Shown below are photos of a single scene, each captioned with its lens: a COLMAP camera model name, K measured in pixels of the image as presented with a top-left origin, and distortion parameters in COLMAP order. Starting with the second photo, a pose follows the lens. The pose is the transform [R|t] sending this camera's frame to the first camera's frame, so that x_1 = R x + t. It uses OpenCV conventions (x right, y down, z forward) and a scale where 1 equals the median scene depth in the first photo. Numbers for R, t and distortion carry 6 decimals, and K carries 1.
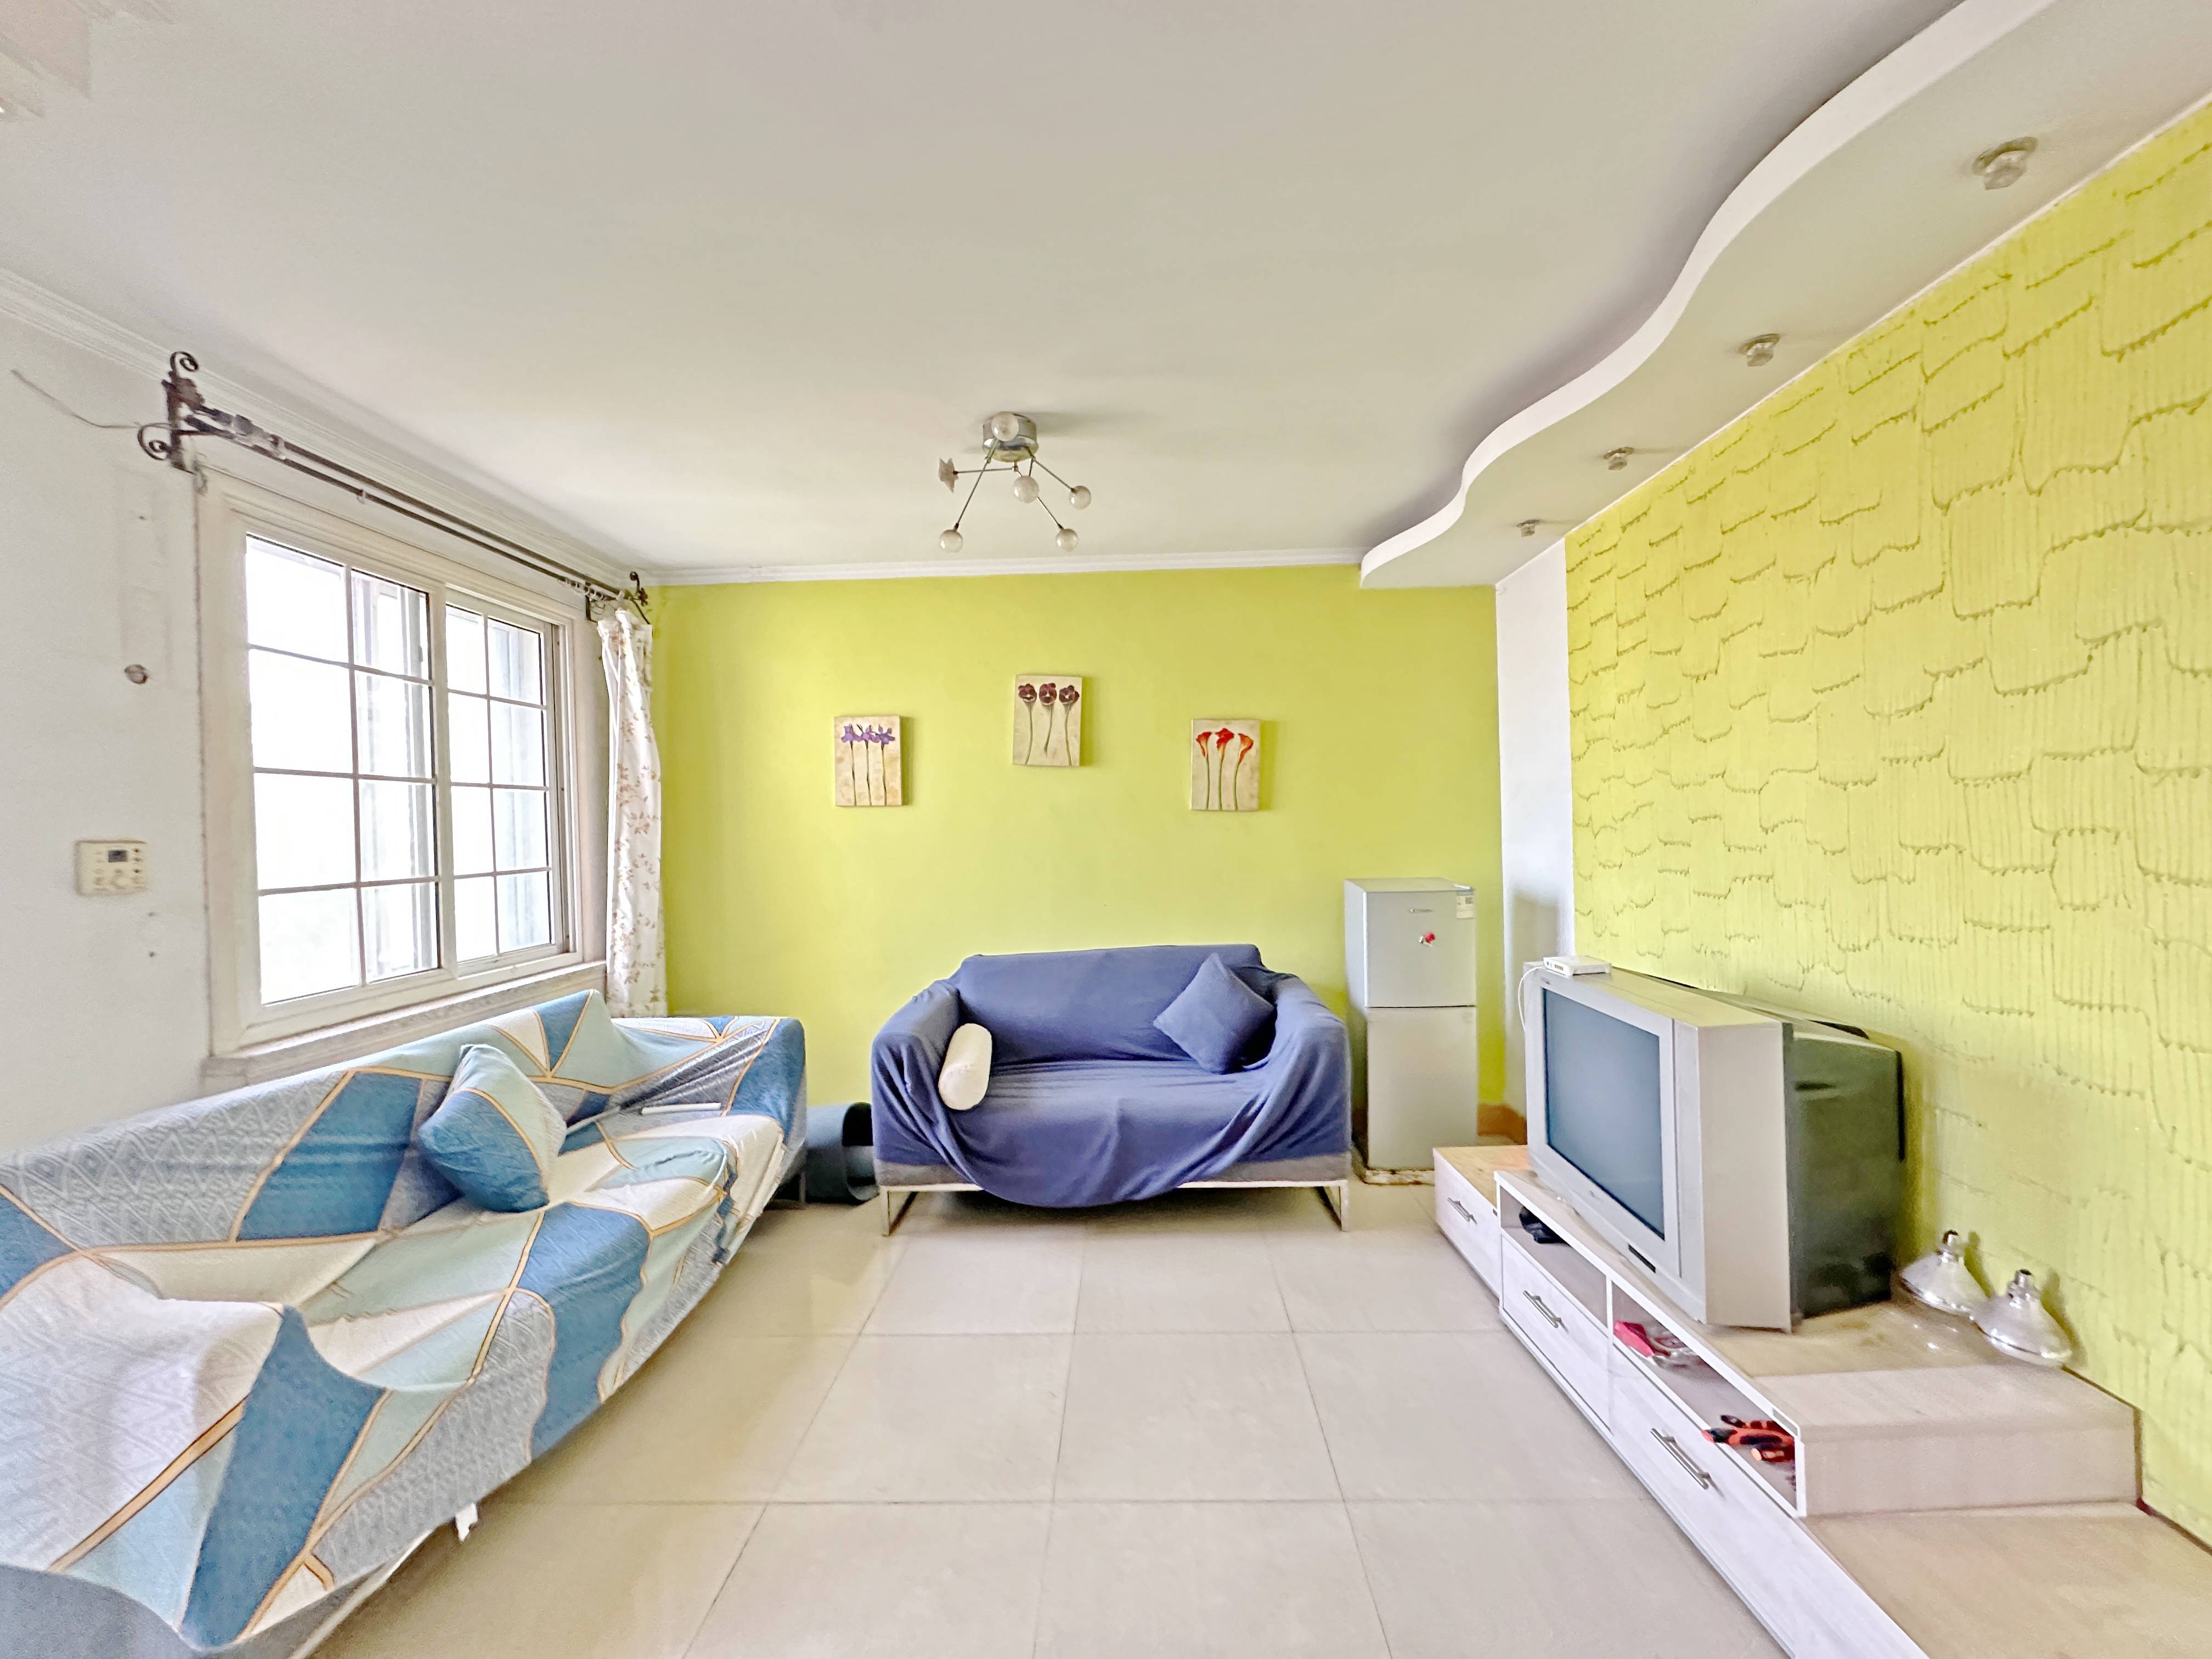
lens RADIAL K [[888.3, 0, 1109.8], [0, 888.3, 829.4], [0, 0, 1]] dist [-0.001889, 0.000315]
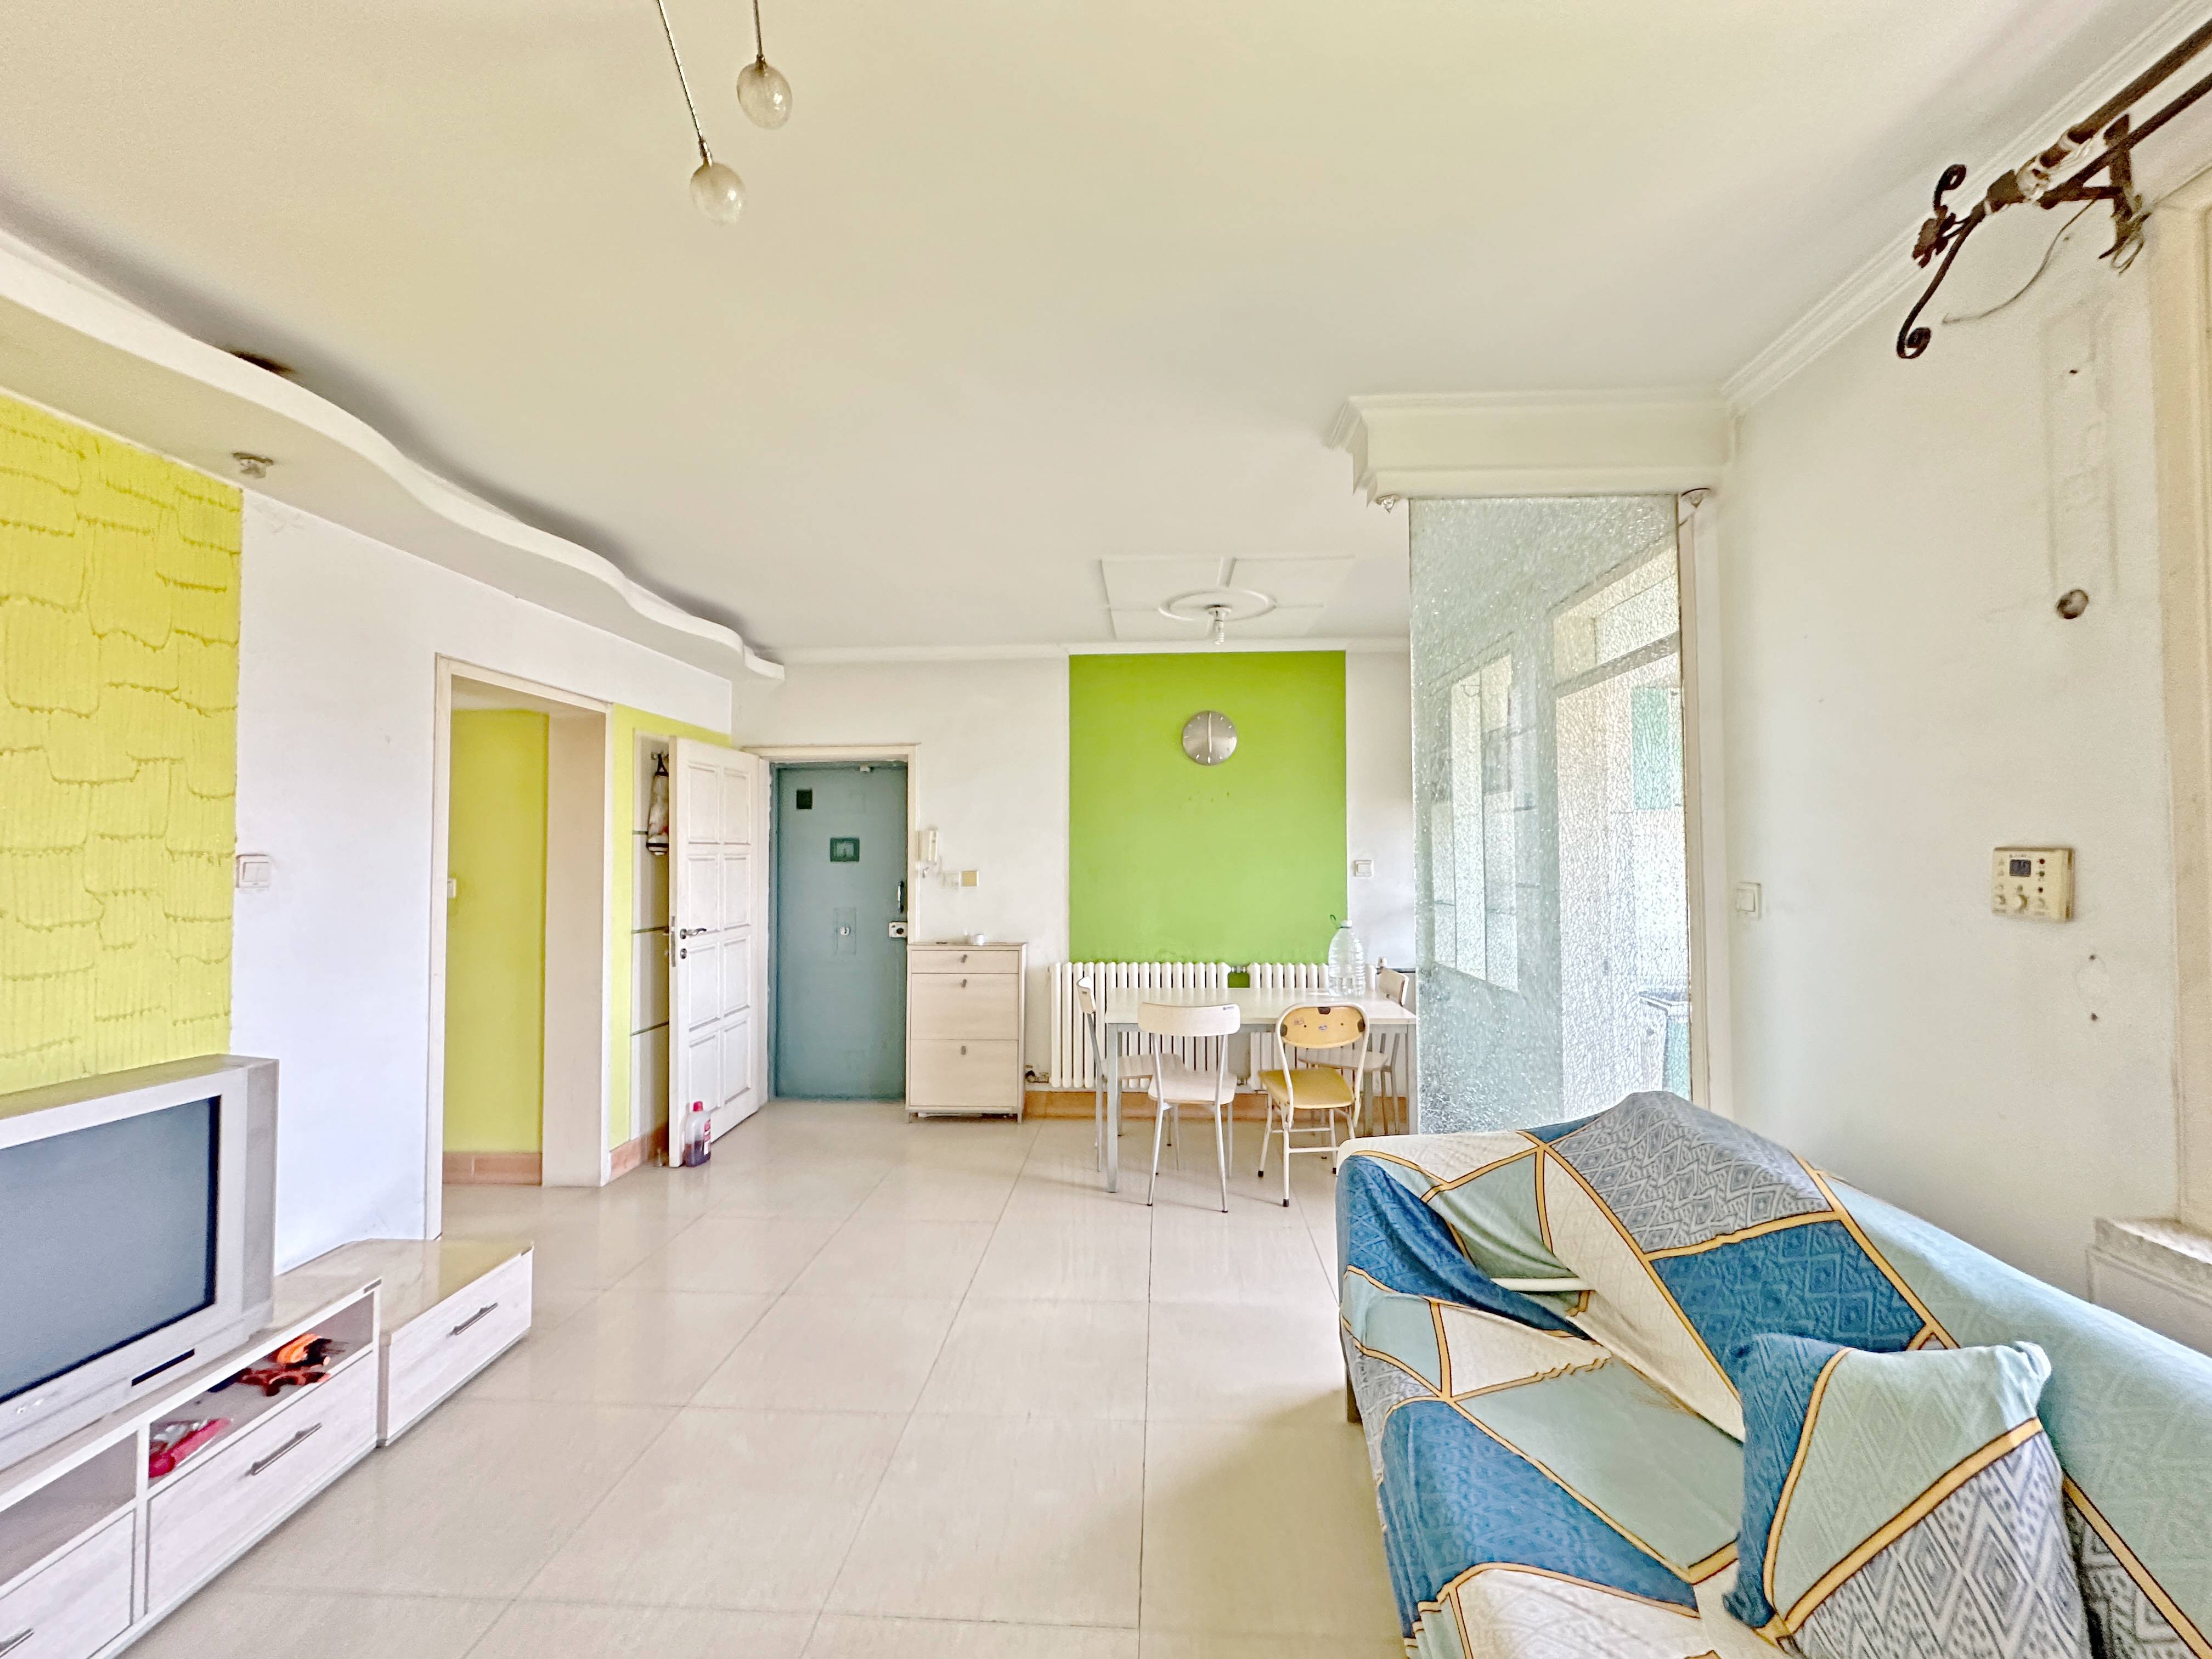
lens RADIAL K [[888.3, 0, 1103.0], [0, 888.3, 827.4], [0, 0, 1]] dist [-0.001889, 0.000315]
pose [[-0.998878, 0.033026, 0.033948, -0.465586], [0.031975, 0.999006, -0.031063, -0.006461], [-0.034940, -0.029943, -0.998941, 2.183420]]
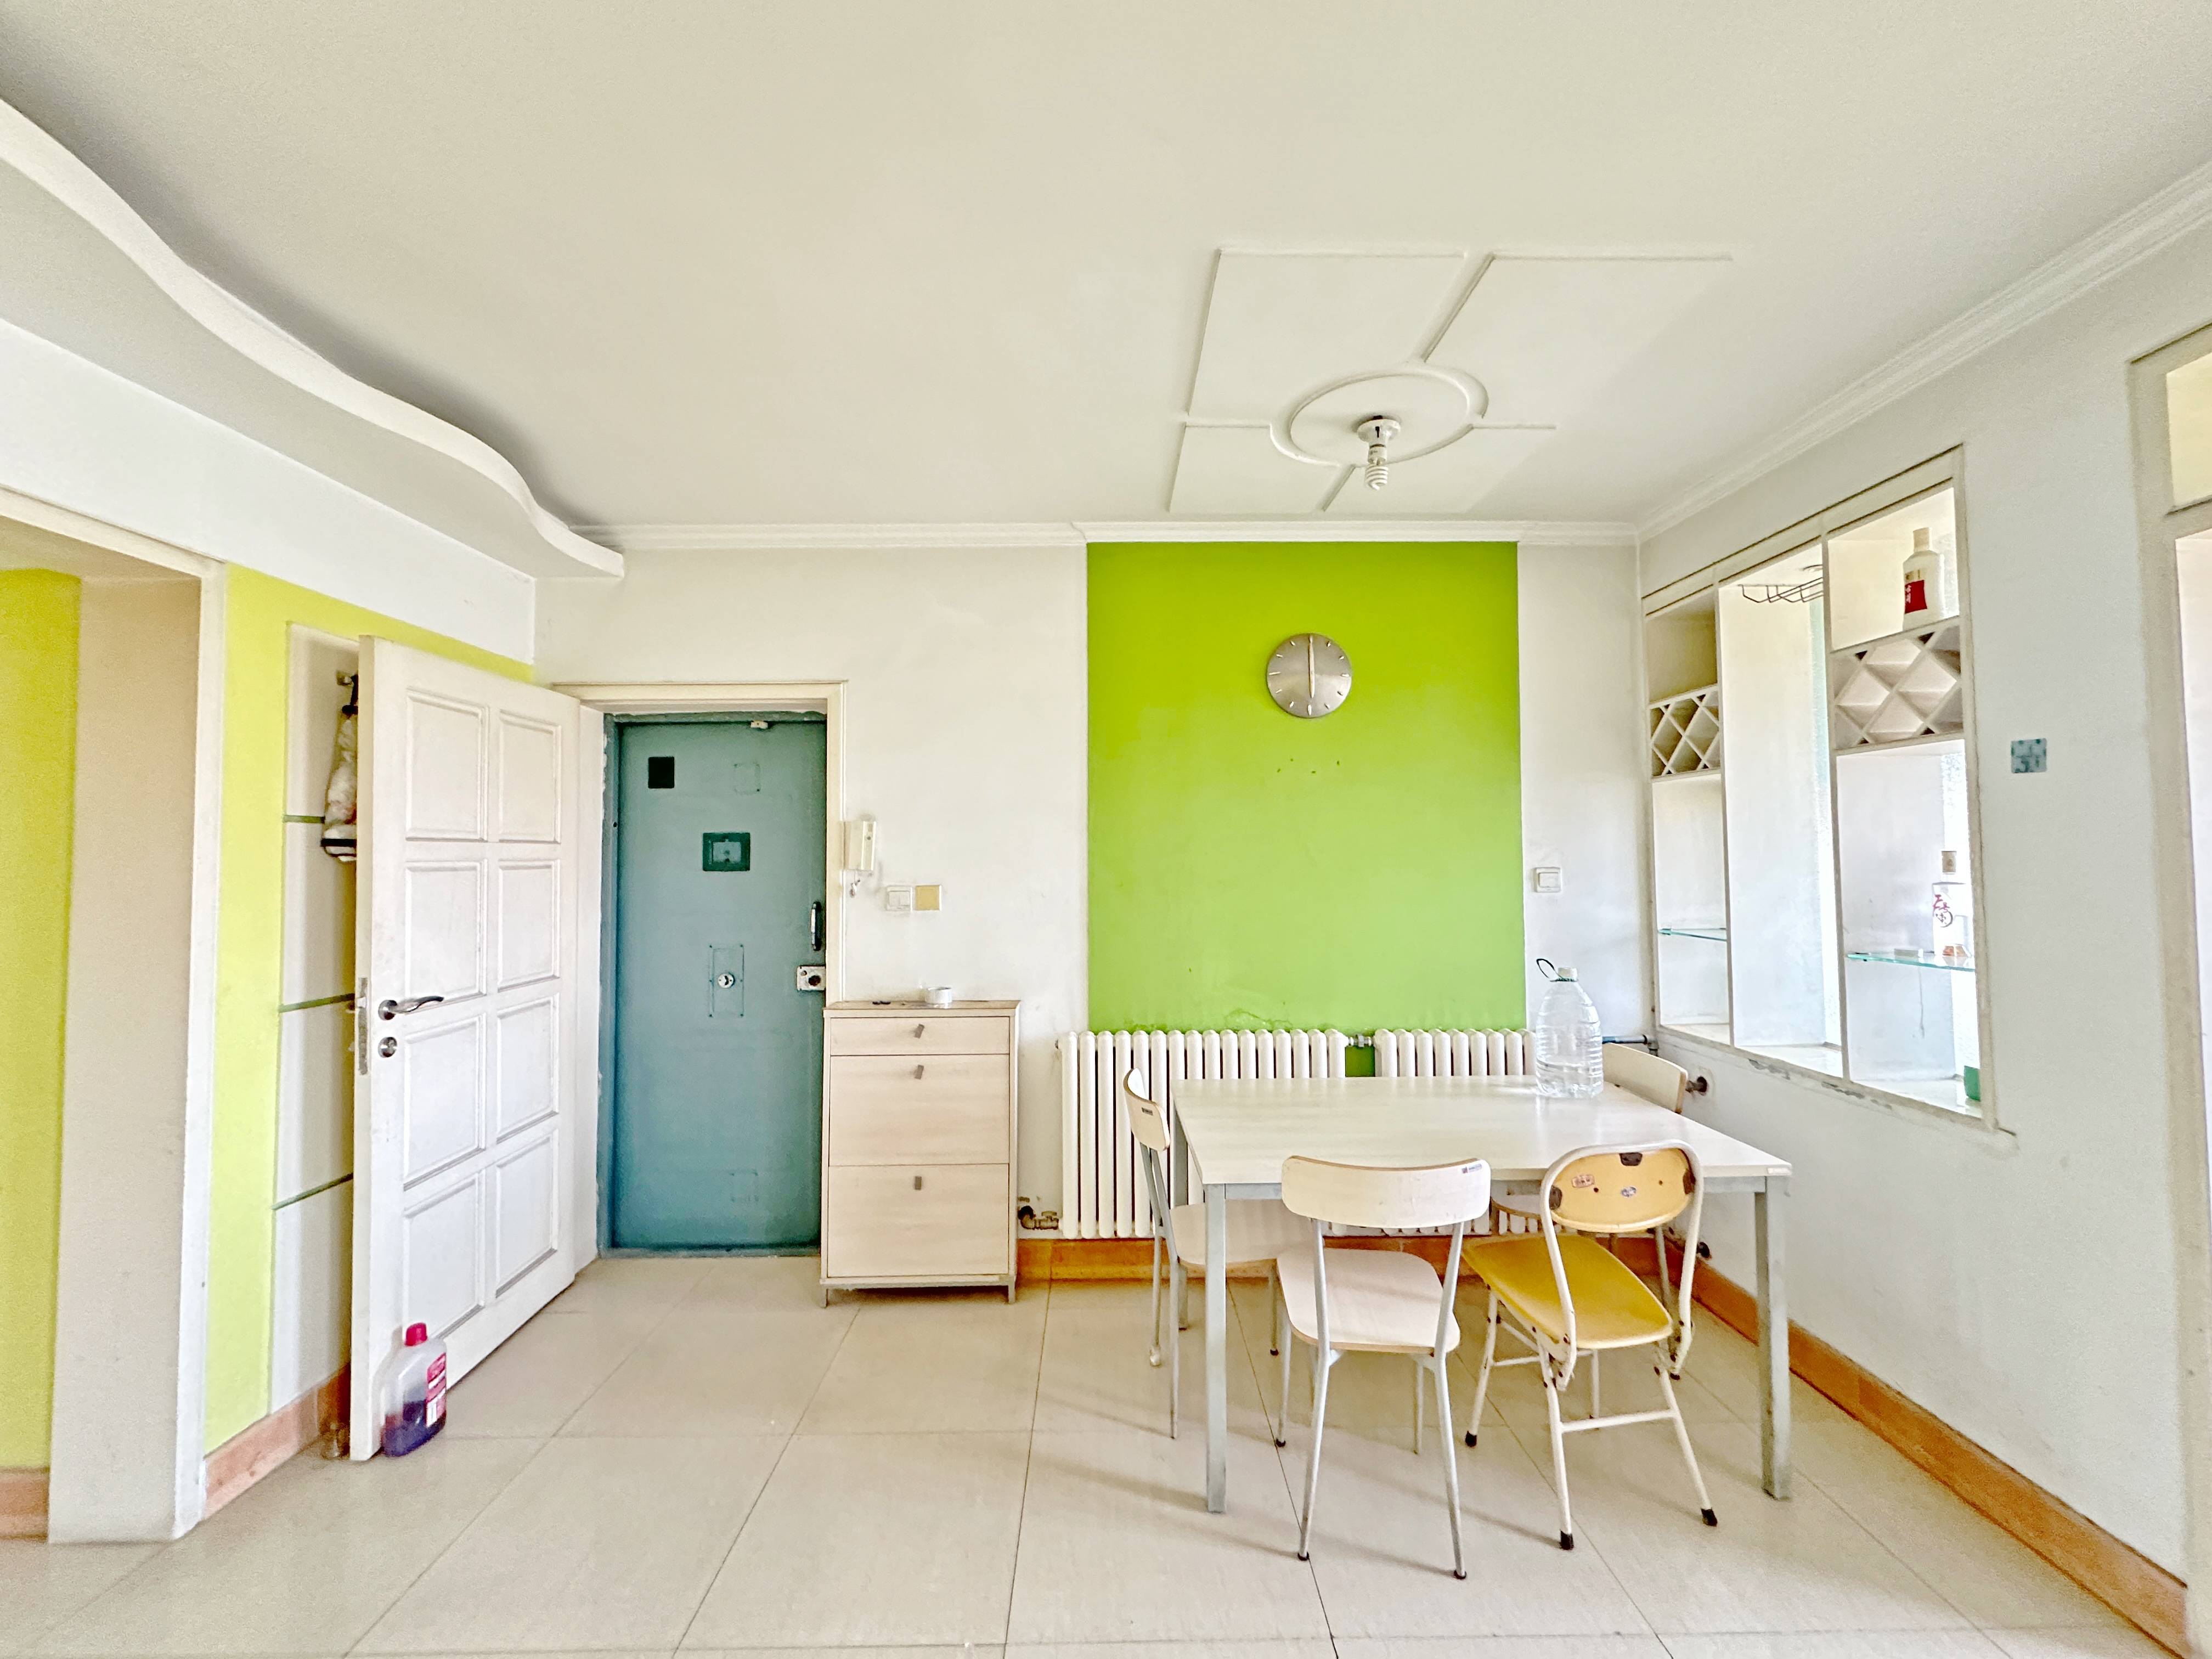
lens RADIAL K [[888.3, 0, 1111.4], [0, 888.3, 829.5], [0, 0, 1]] dist [-0.001889, 0.000315]
pose [[-0.998633, 0.032359, -0.041060, -0.351906], [0.033618, 0.998974, -0.030334, -0.010467], [0.040037, -0.031673, -0.998696, 1.669005]]
